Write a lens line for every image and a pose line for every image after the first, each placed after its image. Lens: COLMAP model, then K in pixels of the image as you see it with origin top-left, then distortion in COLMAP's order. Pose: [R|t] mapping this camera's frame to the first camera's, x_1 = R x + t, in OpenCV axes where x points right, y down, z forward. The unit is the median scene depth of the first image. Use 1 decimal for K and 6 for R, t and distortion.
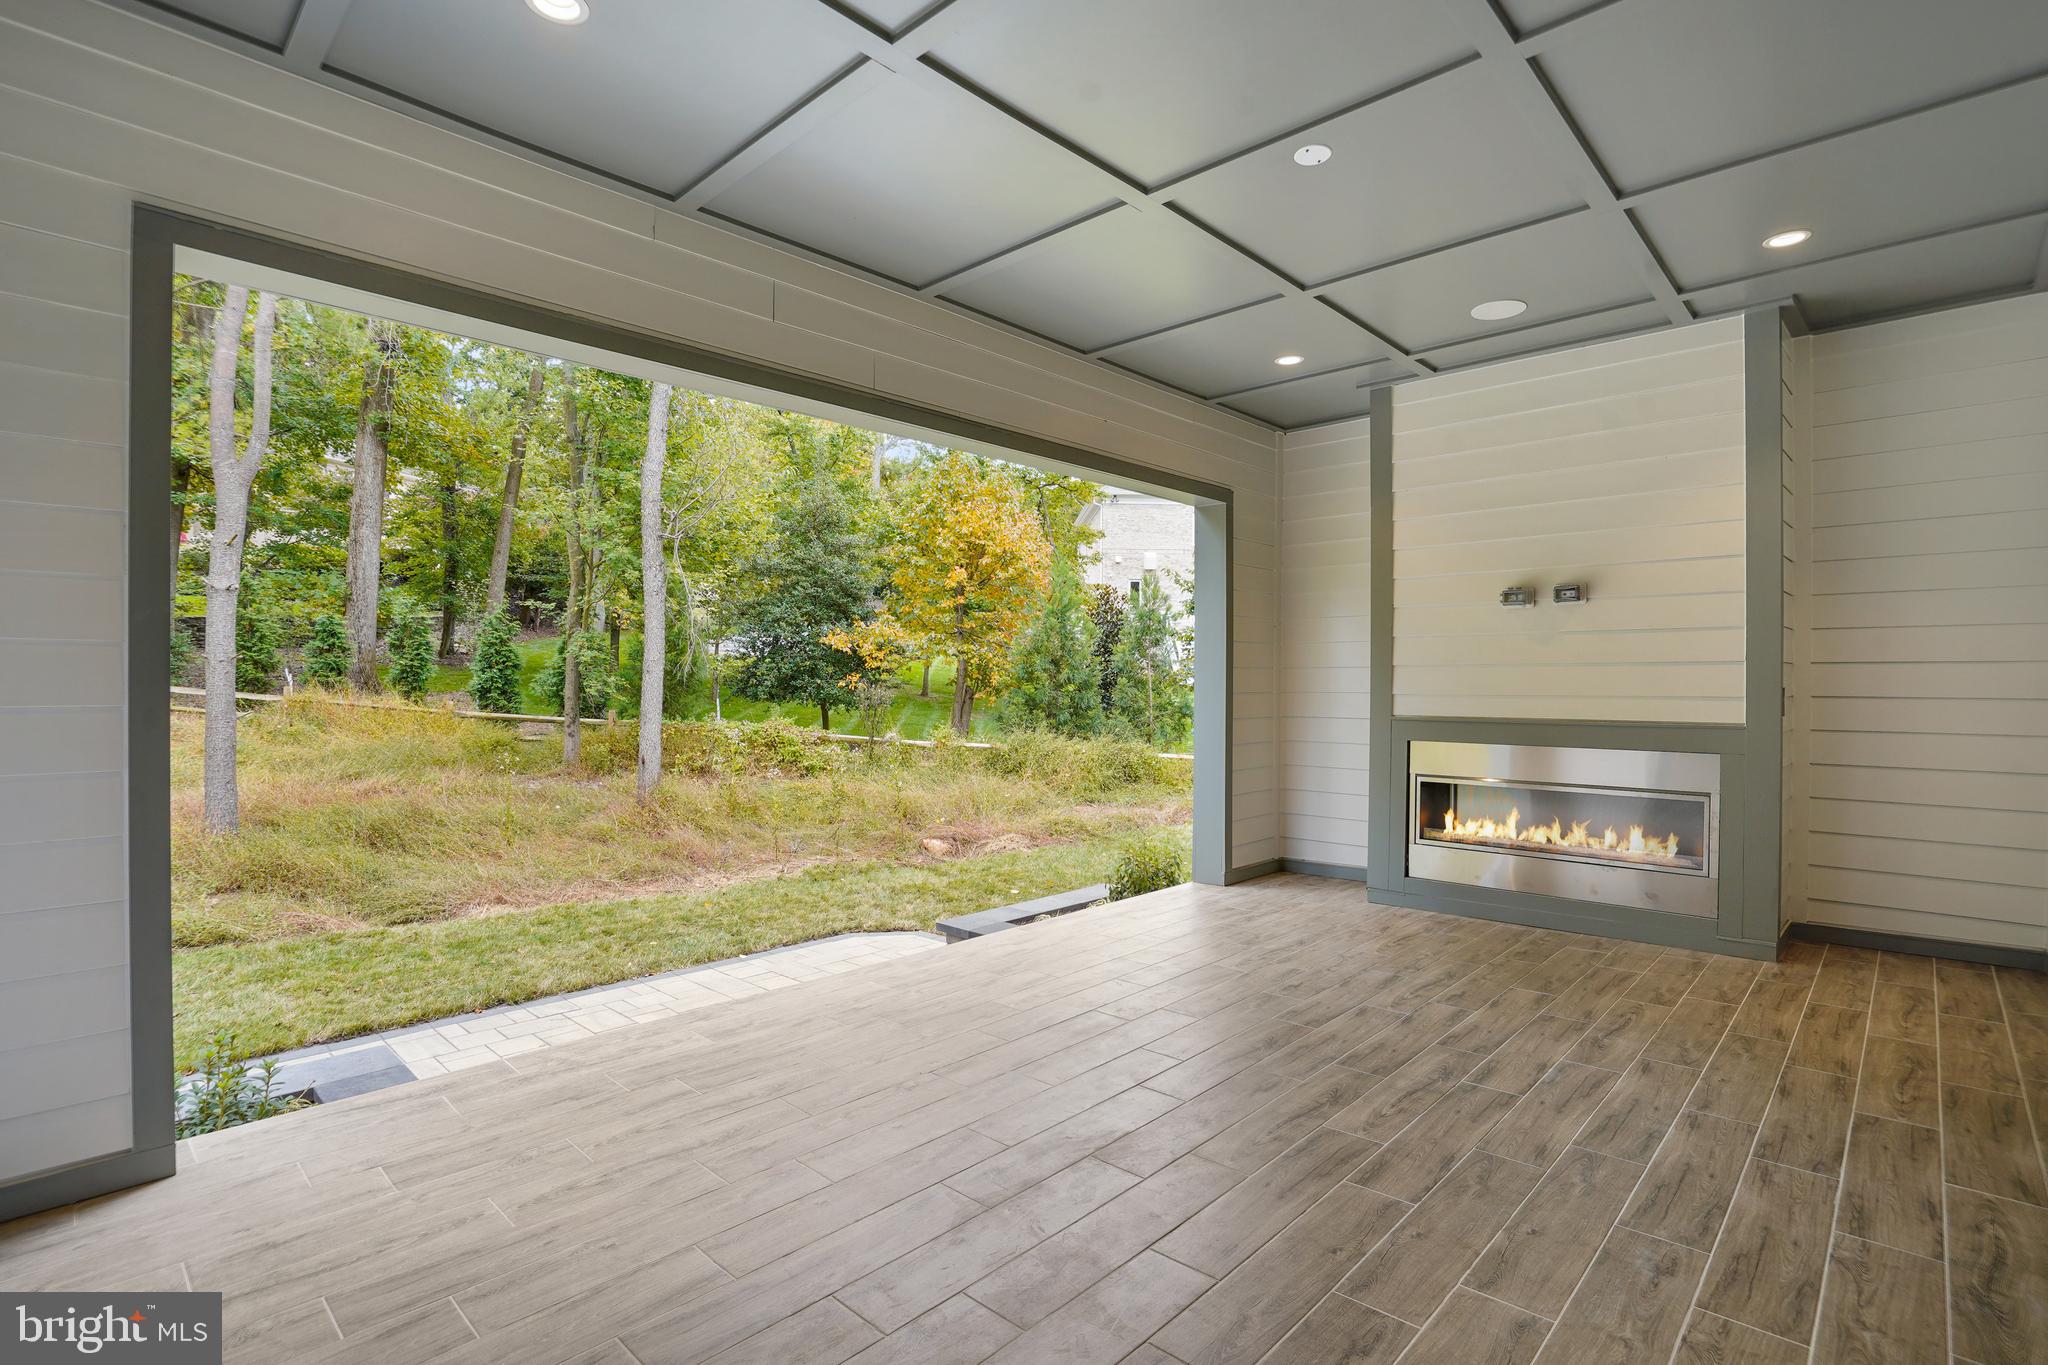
lens RADIAL K [[945.9, 0, 1024.0], [0, 945.9, 682.5], [0, 0, 1]] dist [-0.003225, -0.000129]
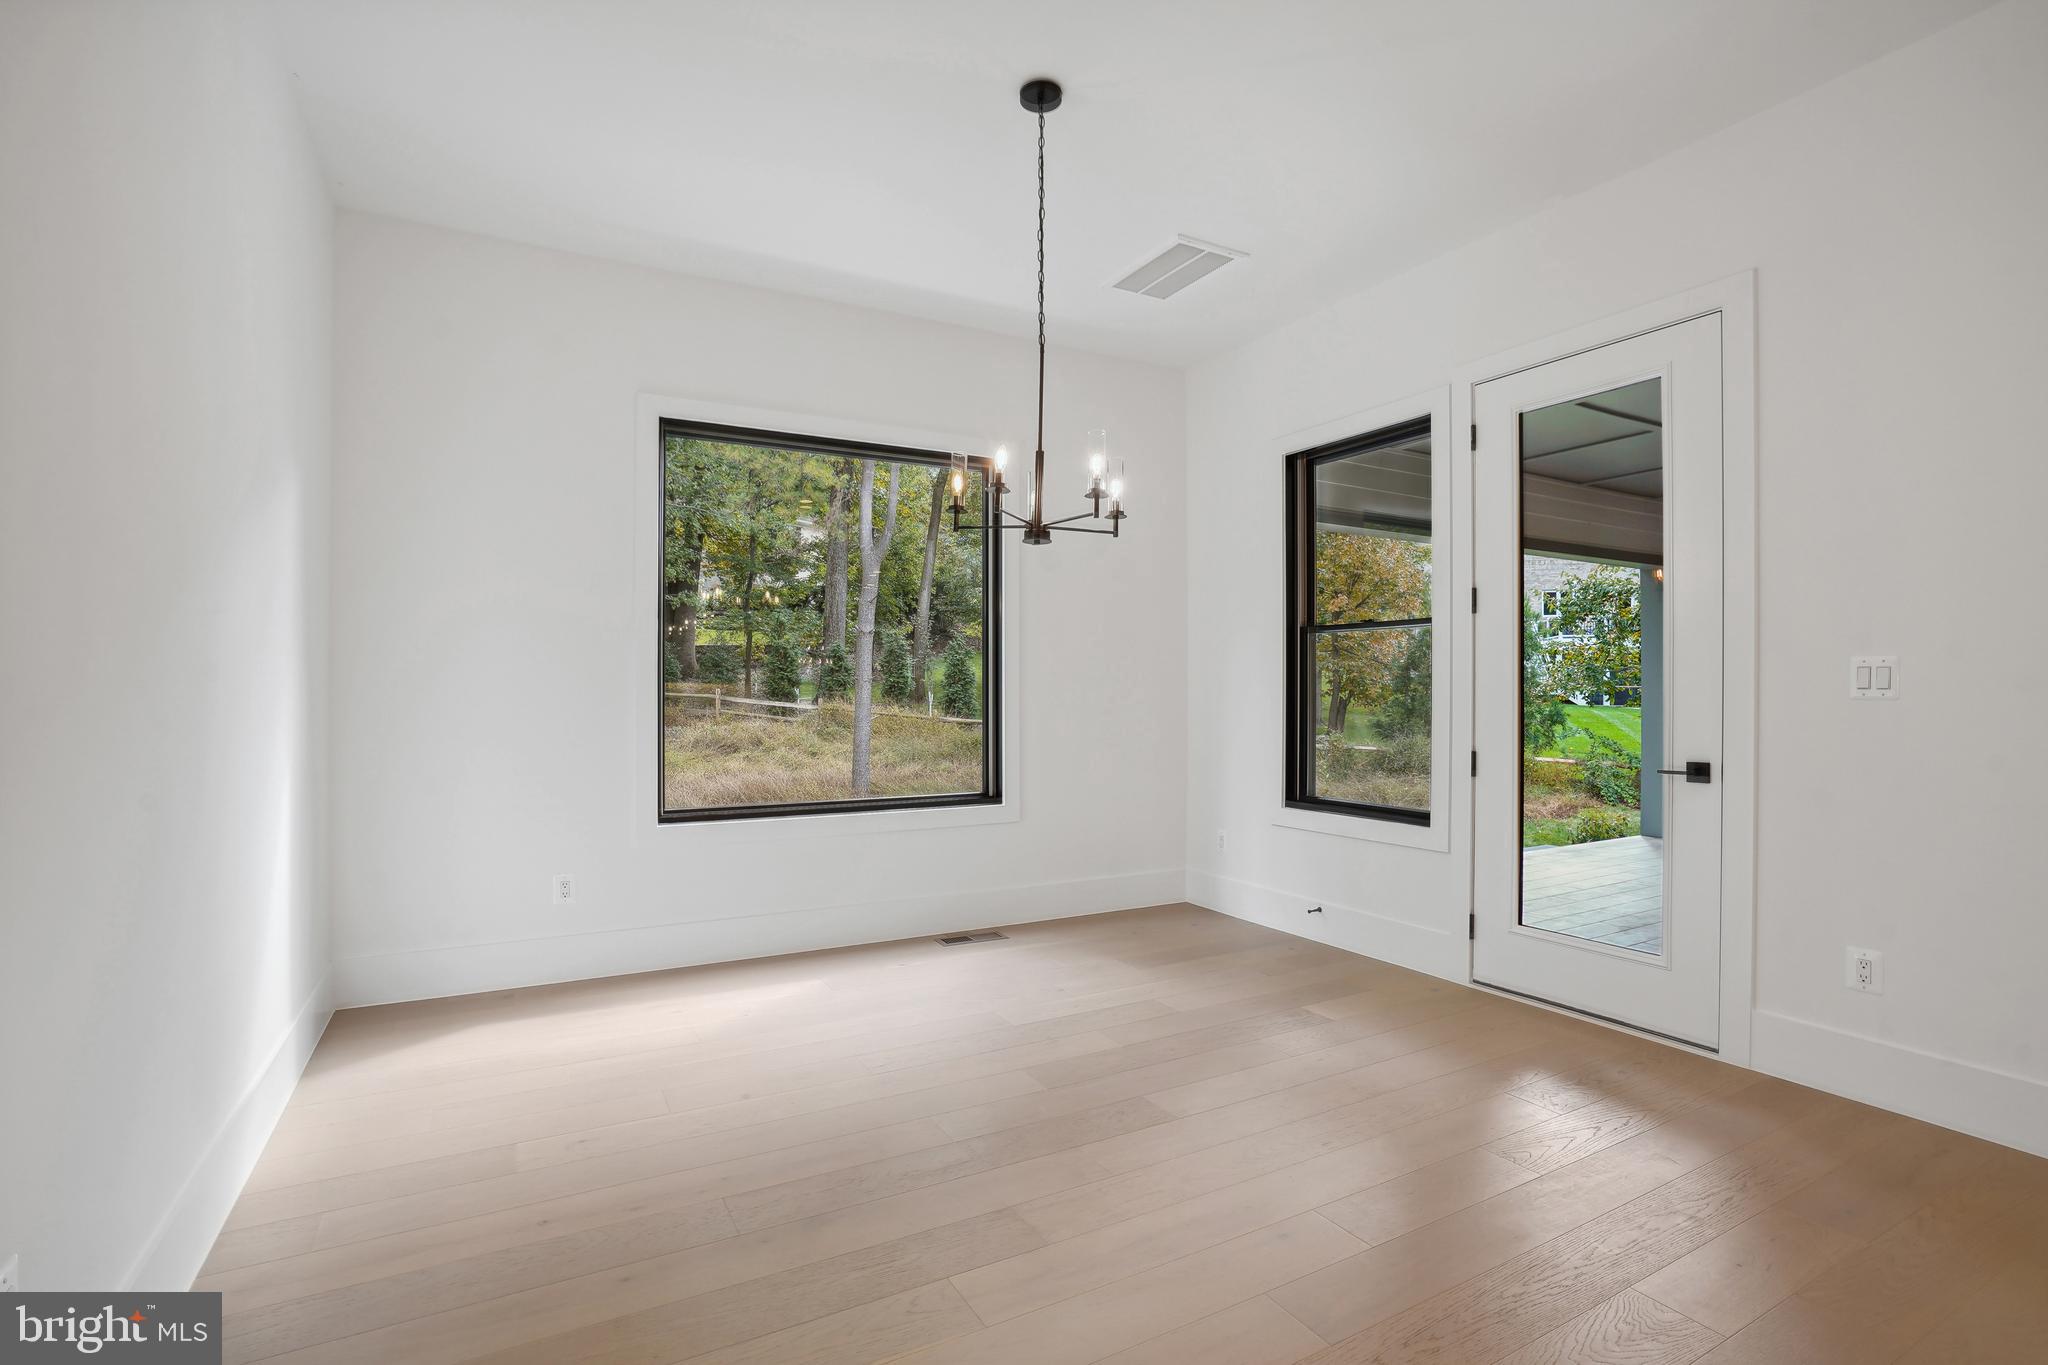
lens RADIAL K [[945.9, 0, 1024.0], [0, 945.9, 682.5], [0, 0, 1]] dist [-0.003225, -0.000129]
pose [[0.954716, -0.008177, -0.297405, -0.093236], [0.006305, 0.999954, -0.007252, -0.007508], [0.297450, 0.005048, 0.954724, -0.222140]]
